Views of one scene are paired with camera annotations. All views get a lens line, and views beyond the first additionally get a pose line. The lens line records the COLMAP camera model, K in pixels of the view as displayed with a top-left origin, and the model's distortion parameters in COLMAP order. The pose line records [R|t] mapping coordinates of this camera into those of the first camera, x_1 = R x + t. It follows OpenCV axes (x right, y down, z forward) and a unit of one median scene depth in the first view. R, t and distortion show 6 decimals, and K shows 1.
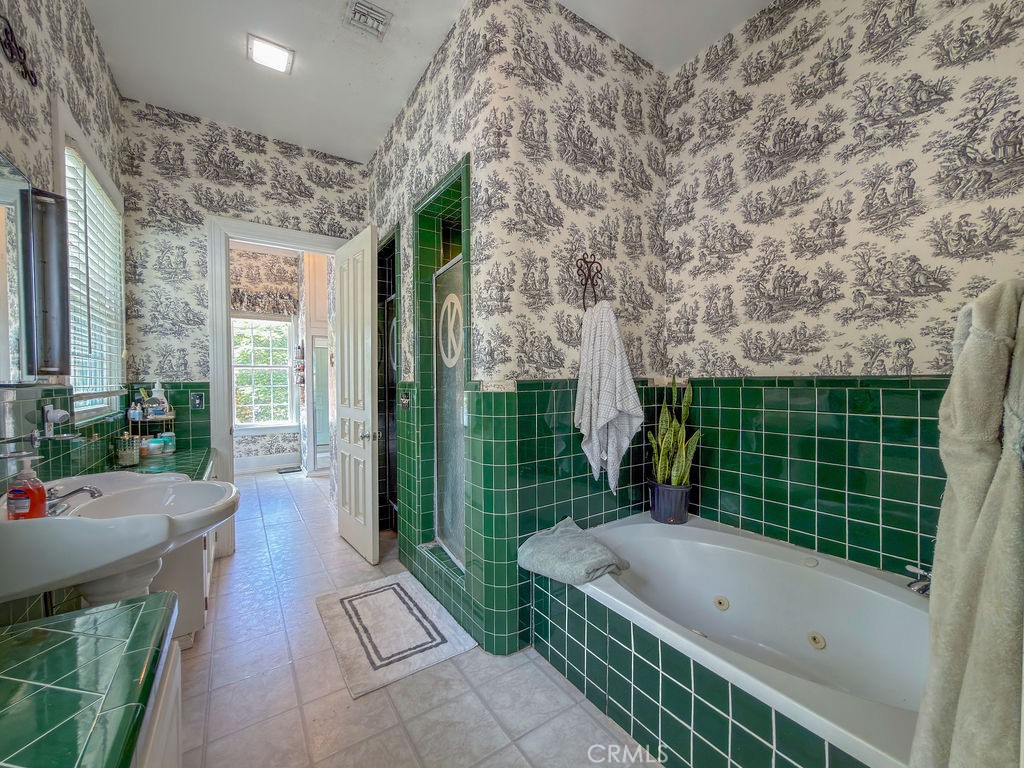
lens RADIAL K [[409.4, 0, 514.7], [0, 409.4, 386.0], [0, 0, 1]] dist [0.000086, -0.000187]
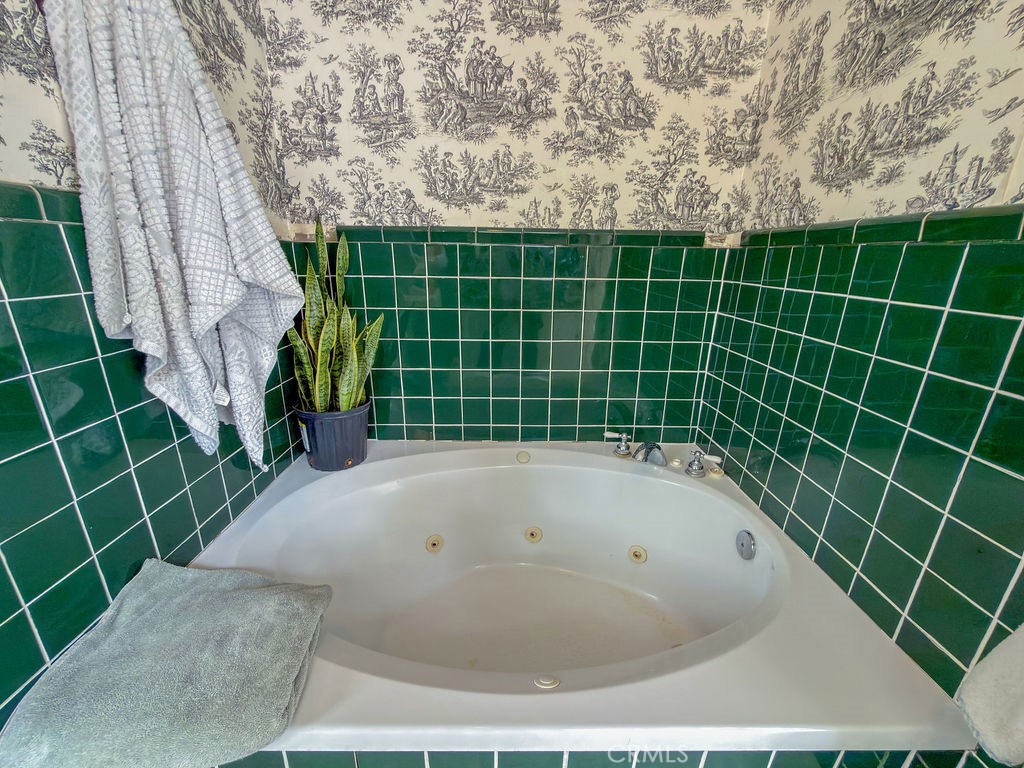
lens RADIAL K [[409.4, 0, 511.7], [0, 409.4, 387.8], [0, 0, 1]] dist [0.000086, -0.000187]
pose [[0.550159, -0.235110, 0.801279, 0.048846], [-0.009248, 0.957773, 0.287378, 0.039994], [-0.835009, -0.165514, 0.524753, 0.552696]]
